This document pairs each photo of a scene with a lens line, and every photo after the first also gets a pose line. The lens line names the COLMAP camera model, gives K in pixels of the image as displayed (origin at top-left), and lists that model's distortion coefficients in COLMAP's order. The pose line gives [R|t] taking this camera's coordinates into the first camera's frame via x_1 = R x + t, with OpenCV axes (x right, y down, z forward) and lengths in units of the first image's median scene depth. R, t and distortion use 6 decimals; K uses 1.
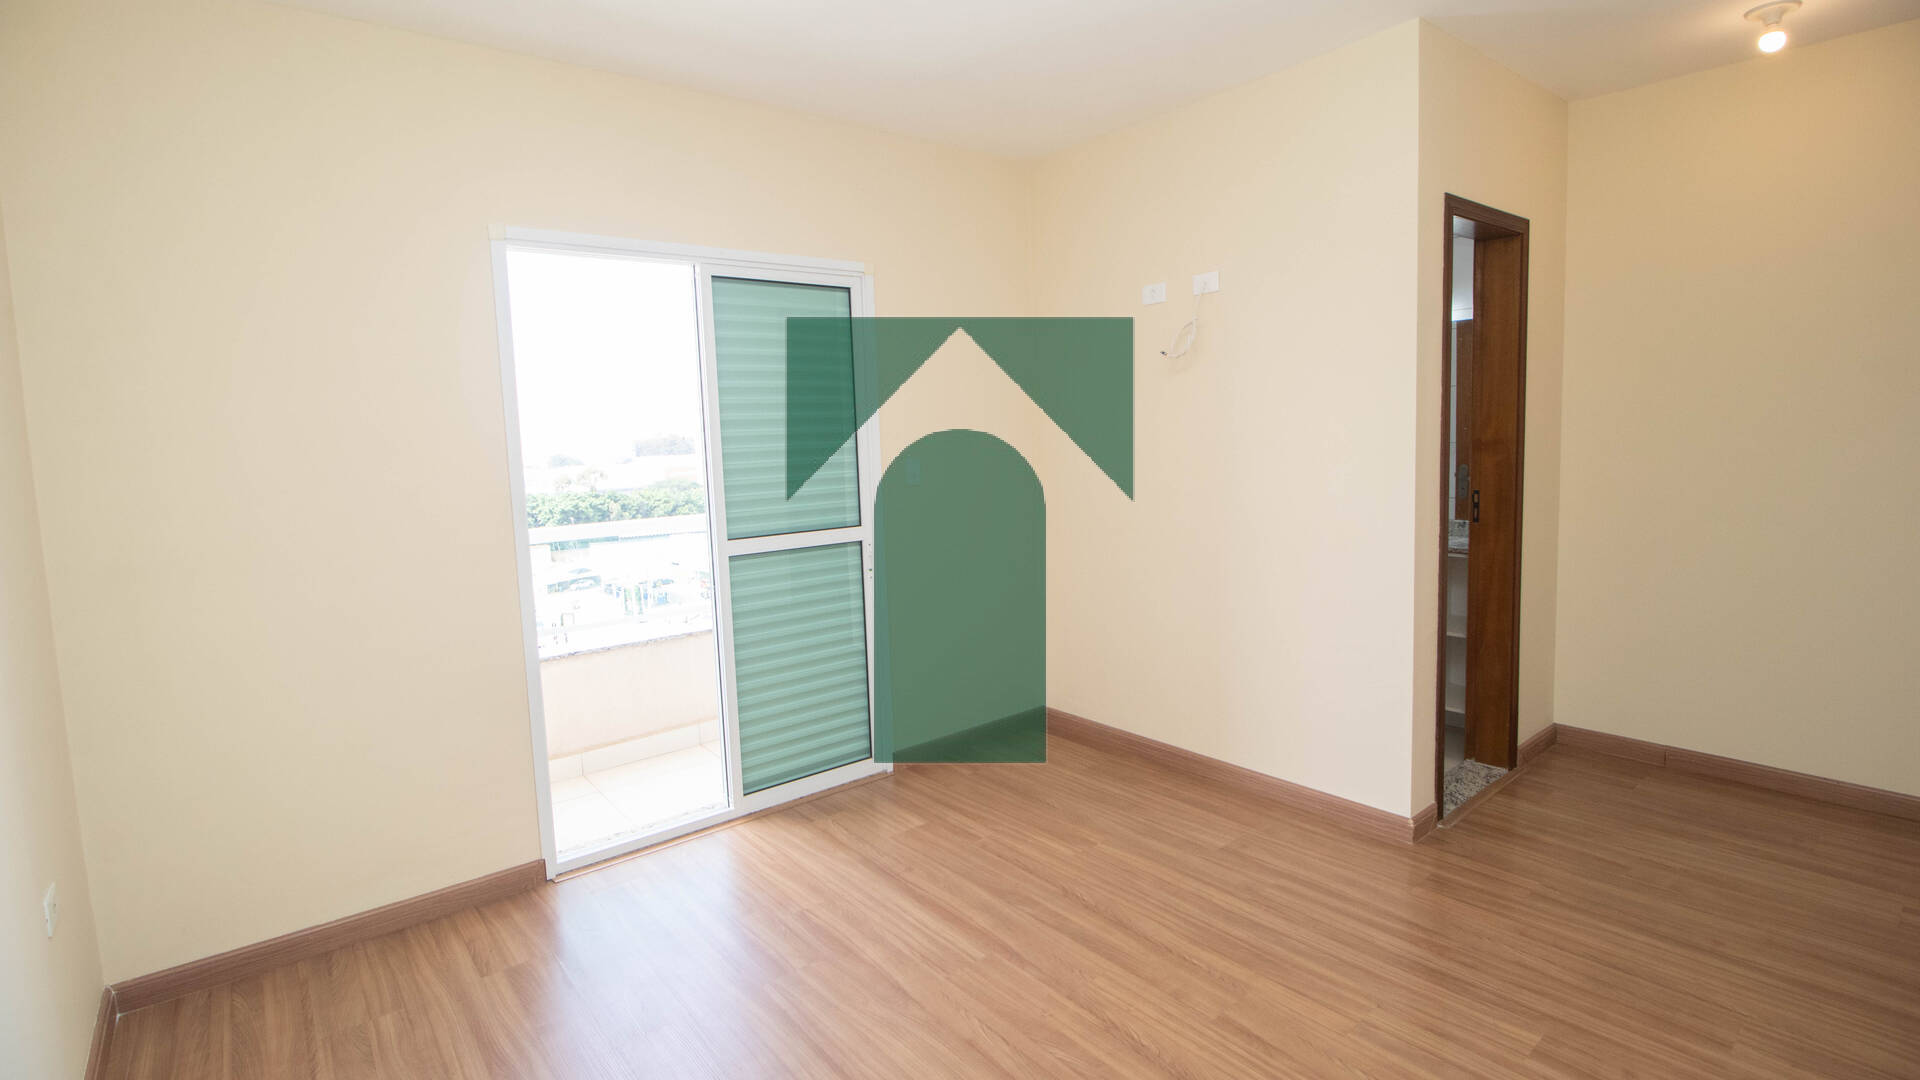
lens RADIAL K [[890.7, 0, 939.7], [0, 890.7, 513.4], [0, 0, 1]] dist [0.002588, -0.013173]
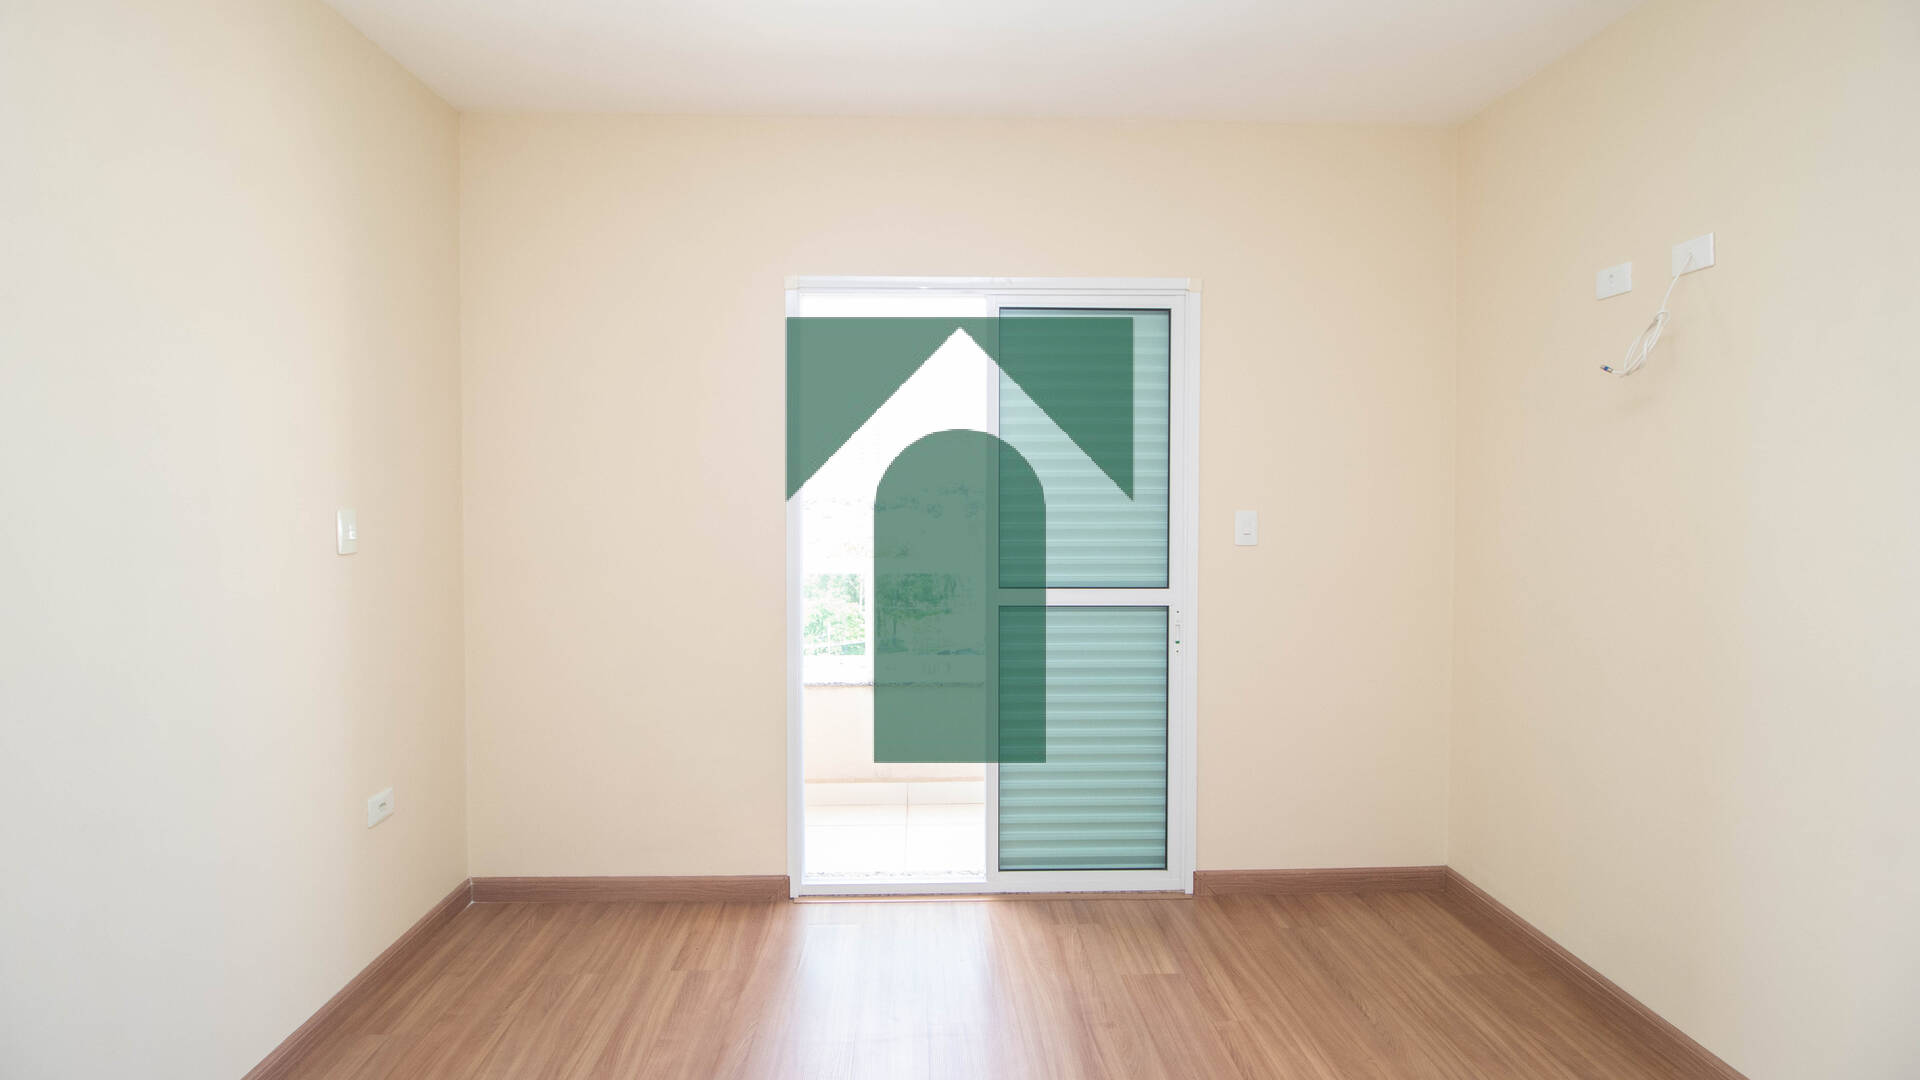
lens RADIAL K [[890.7, 0, 939.7], [0, 890.7, 513.4], [0, 0, 1]] dist [0.002588, -0.013173]
pose [[0.803808, 0.054530, -0.592385, 0.283193], [-0.084022, 0.996214, -0.022307, -0.024144], [0.588926, 0.067704, 0.805346, 0.234291]]
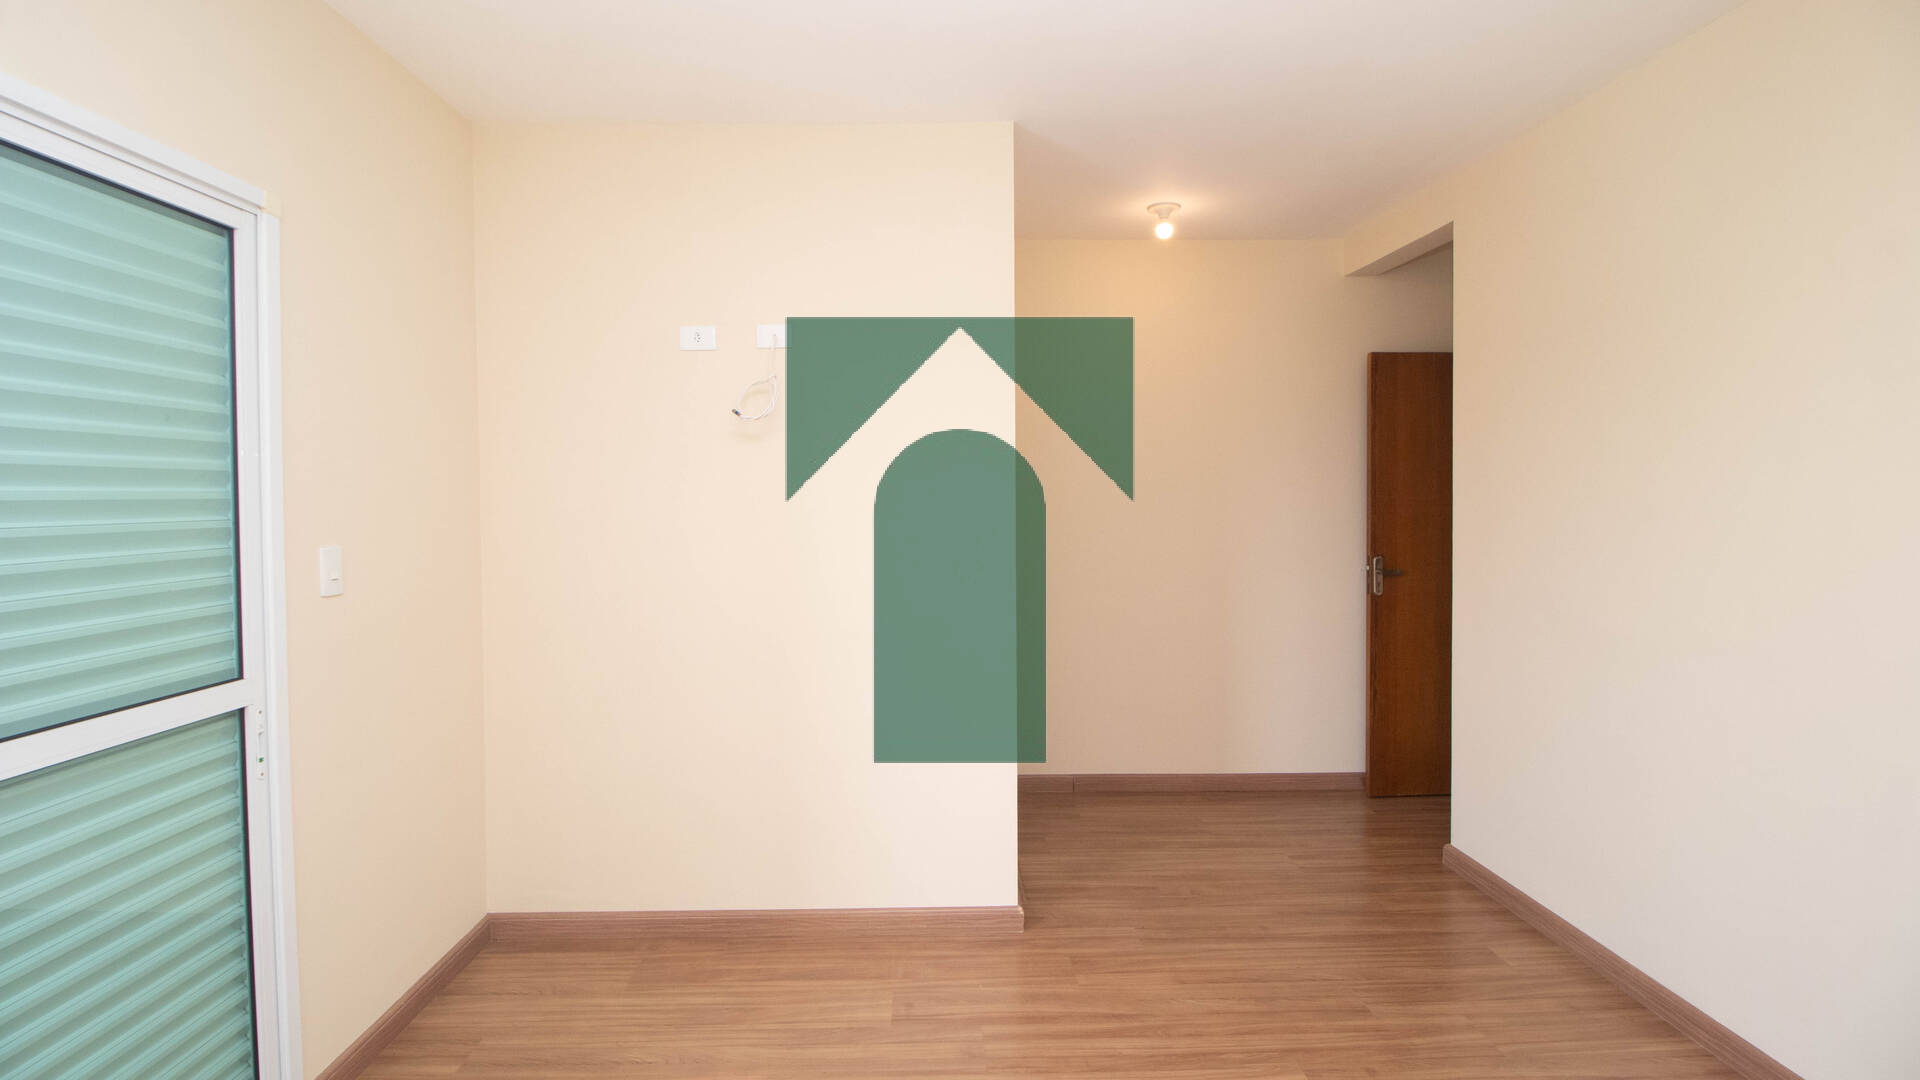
lens RADIAL K [[890.7, 0, 939.7], [0, 890.7, 513.4], [0, 0, 1]] dist [0.002588, -0.013173]
pose [[0.605052, 0.016955, 0.796005, -0.313979], [0.057433, 0.996239, -0.064876, -0.031145], [-0.794112, 0.084970, 0.601803, 0.433222]]
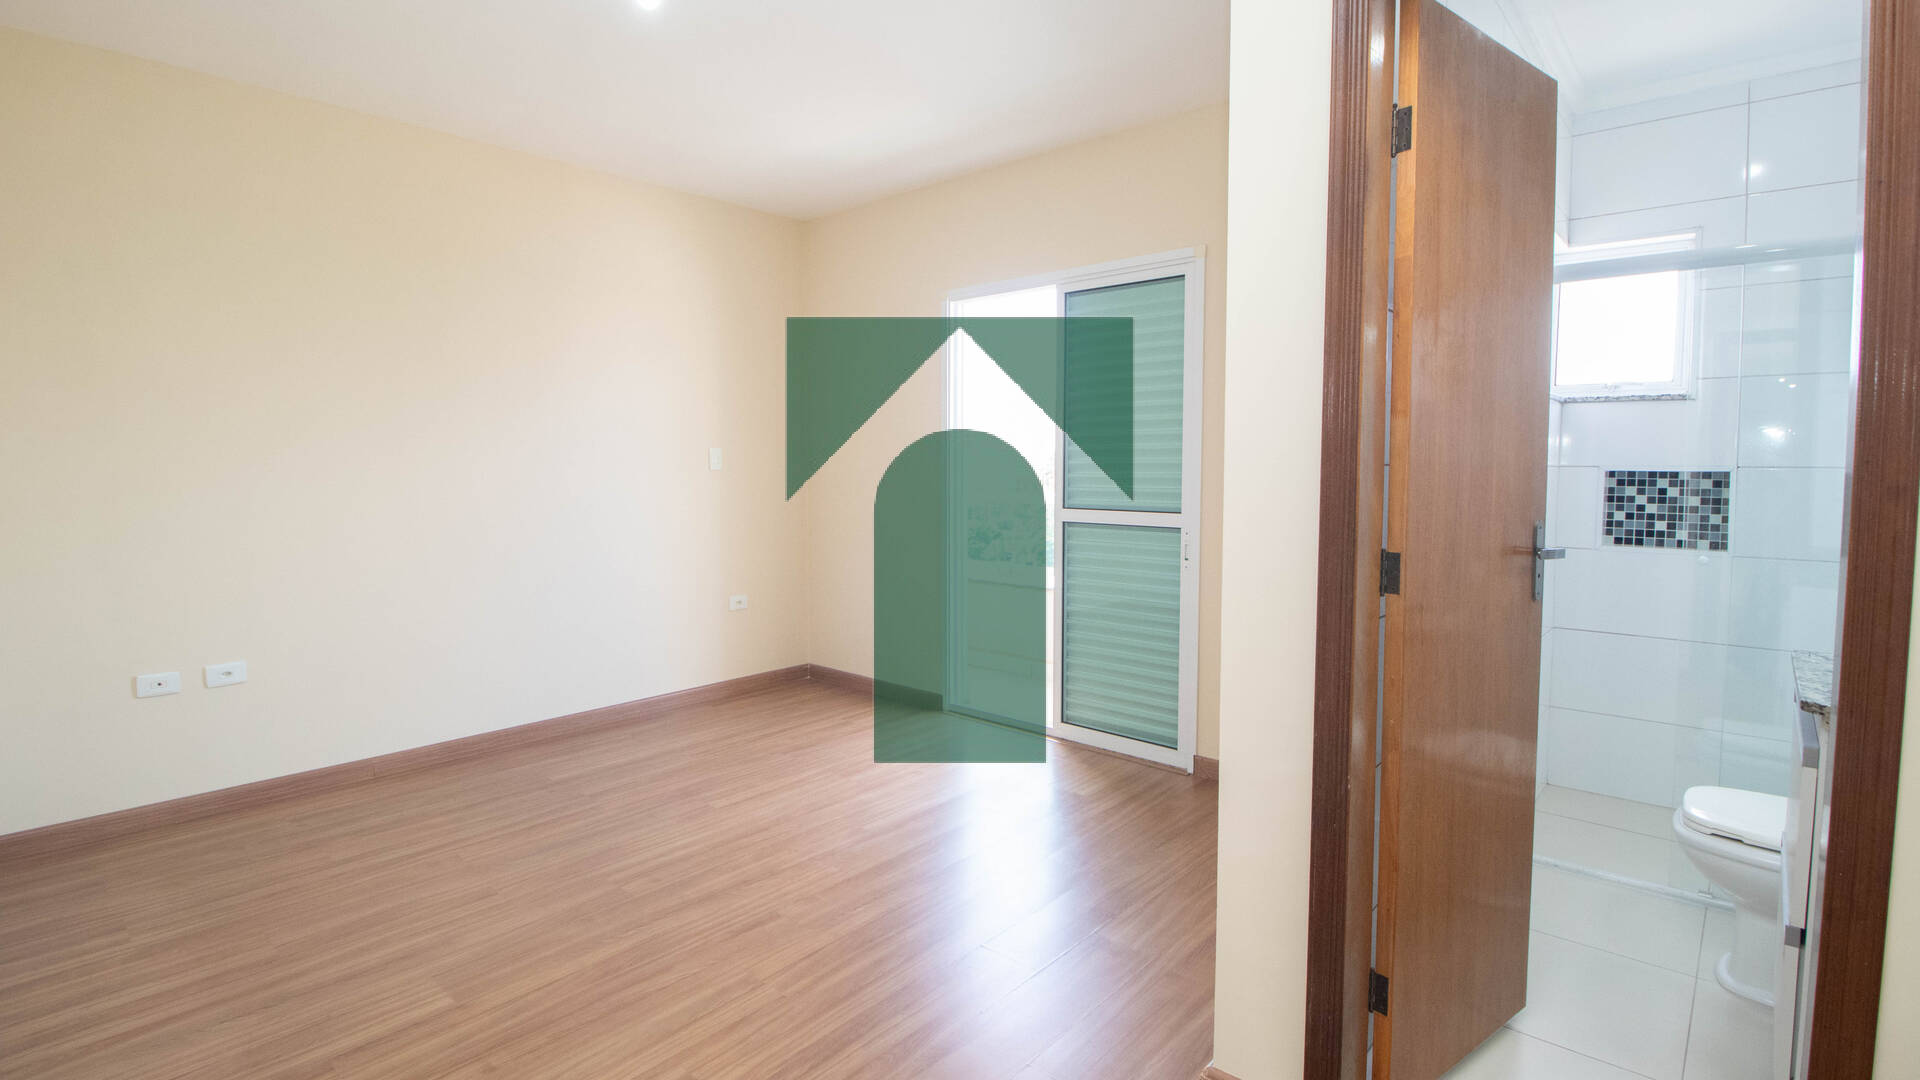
lens RADIAL K [[890.7, 0, 939.7], [0, 890.7, 513.4], [0, 0, 1]] dist [0.002588, -0.013173]
pose [[0.171653, 0.091339, -0.980914, 1.032665], [-0.096997, 0.992422, 0.075436, -0.042741], [0.980371, 0.082197, 0.179212, 0.684811]]
